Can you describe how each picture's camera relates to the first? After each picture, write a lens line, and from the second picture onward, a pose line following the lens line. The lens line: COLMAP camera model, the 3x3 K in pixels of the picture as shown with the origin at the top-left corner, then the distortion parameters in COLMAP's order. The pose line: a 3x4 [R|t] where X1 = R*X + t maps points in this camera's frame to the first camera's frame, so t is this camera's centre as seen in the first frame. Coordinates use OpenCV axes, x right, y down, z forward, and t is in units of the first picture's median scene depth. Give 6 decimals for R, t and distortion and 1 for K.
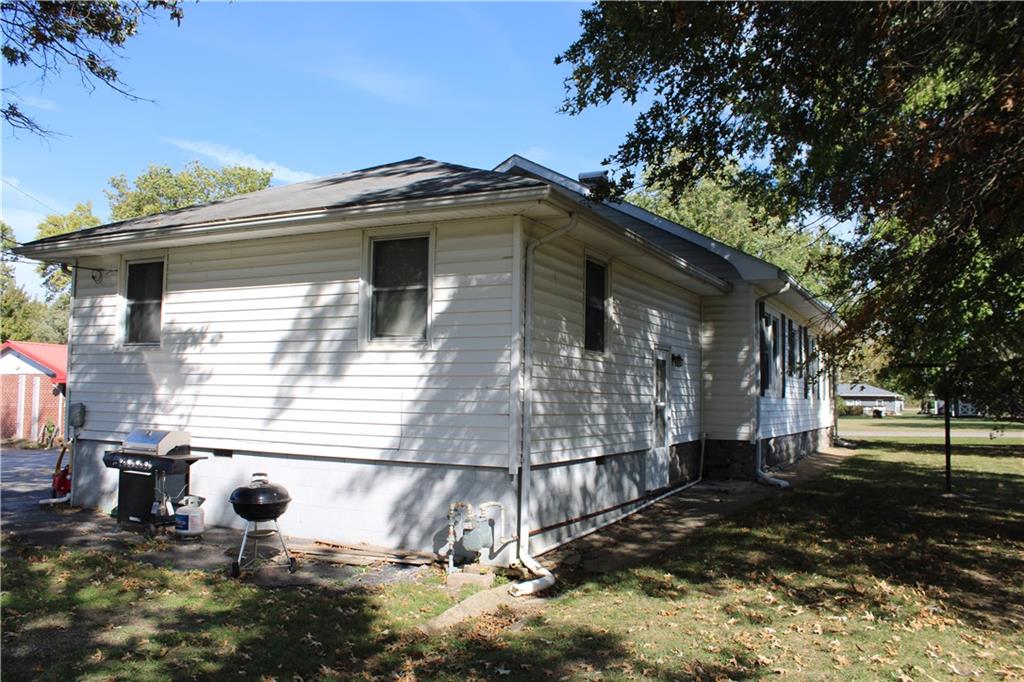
lens RADIAL K [[863.5, 0, 511.9], [0, 863.5, 342.4], [0, 0, 1]] dist [-0.145696, 0.125155]
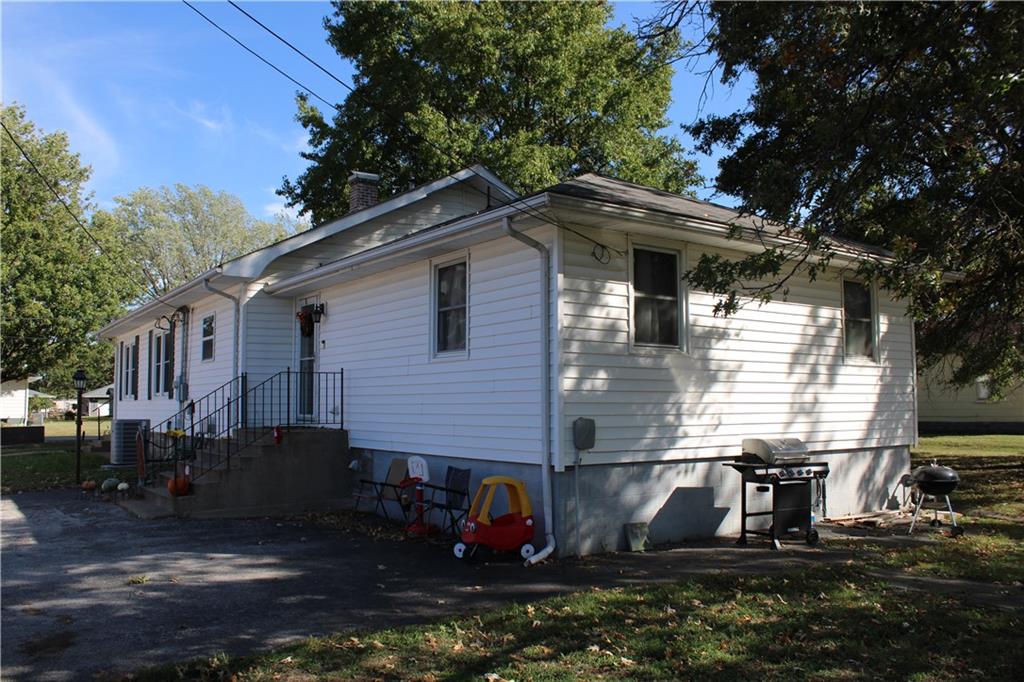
lens RADIAL K [[863.5, 0, 510.5], [0, 863.5, 344.8], [0, 0, 1]] dist [-0.145696, 0.125155]
pose [[0.458496, 0.043758, 0.887618, -1.461354], [-0.051862, 0.998402, -0.022431, 0.032873], [-0.887182, -0.035750, 0.460033, 0.829211]]
